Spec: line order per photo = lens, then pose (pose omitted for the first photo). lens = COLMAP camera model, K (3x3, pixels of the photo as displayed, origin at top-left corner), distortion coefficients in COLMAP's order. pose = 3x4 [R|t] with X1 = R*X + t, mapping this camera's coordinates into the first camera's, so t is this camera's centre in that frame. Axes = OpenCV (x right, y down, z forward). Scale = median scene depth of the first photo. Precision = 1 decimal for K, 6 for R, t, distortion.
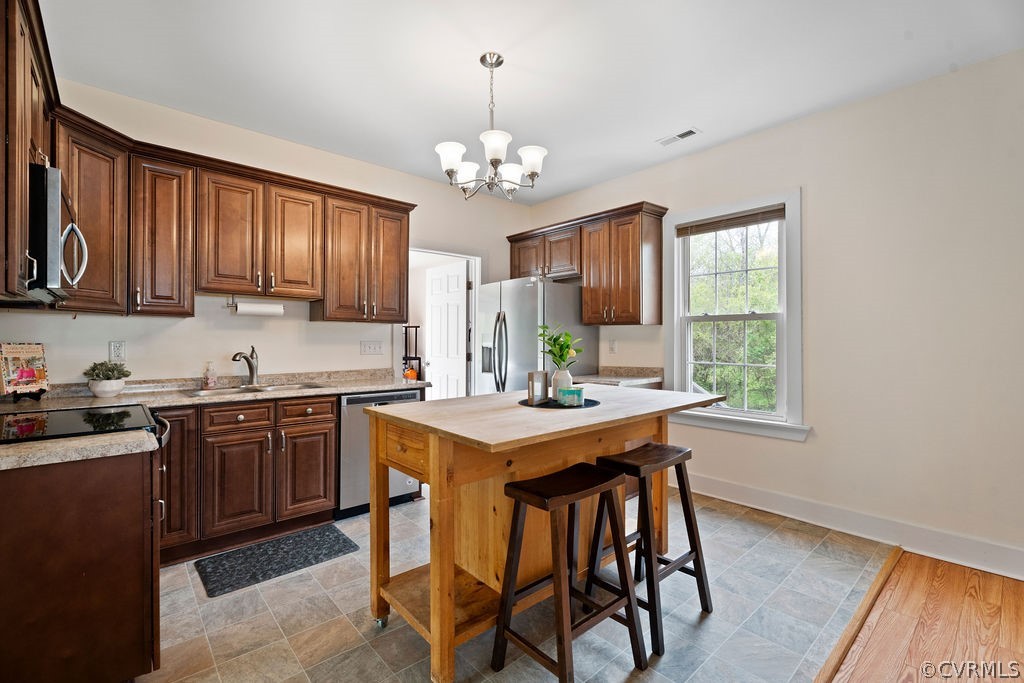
lens RADIAL K [[466.4, 0, 514.7], [0, 466.4, 337.8], [0, 0, 1]] dist [0.002926, 0.000322]
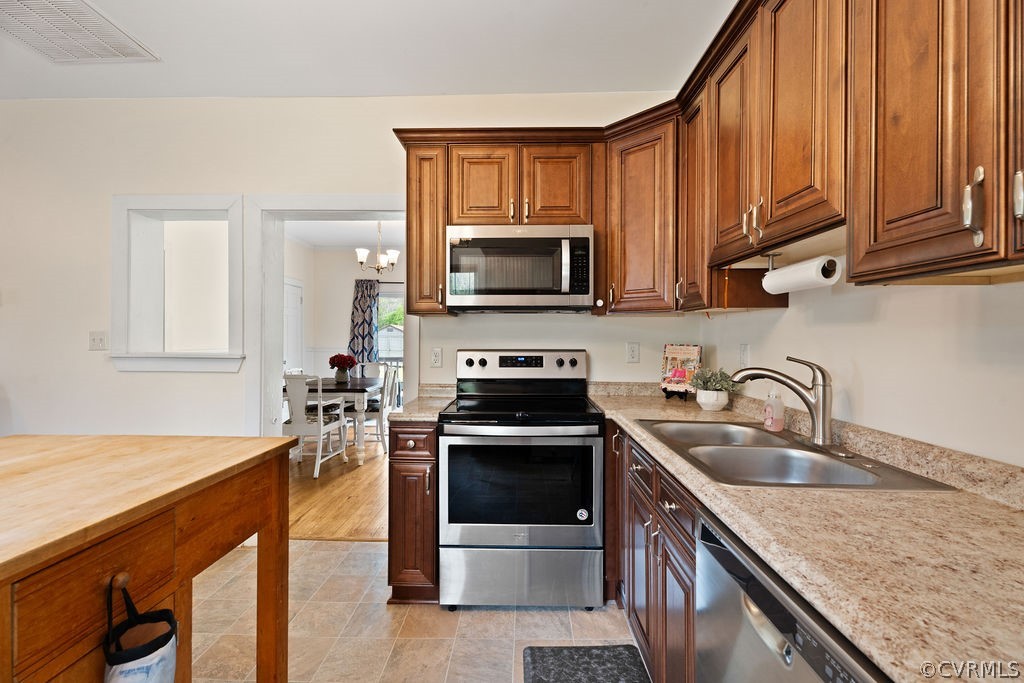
lens RADIAL K [[466.4, 0, 510.0], [0, 466.4, 339.1], [0, 0, 1]] dist [0.002926, 0.000322]
pose [[-0.693888, 0.012029, -0.719983, -0.029464], [-0.000247, 0.999856, 0.016943, -0.018346], [0.720083, 0.011934, -0.693785, 1.472667]]
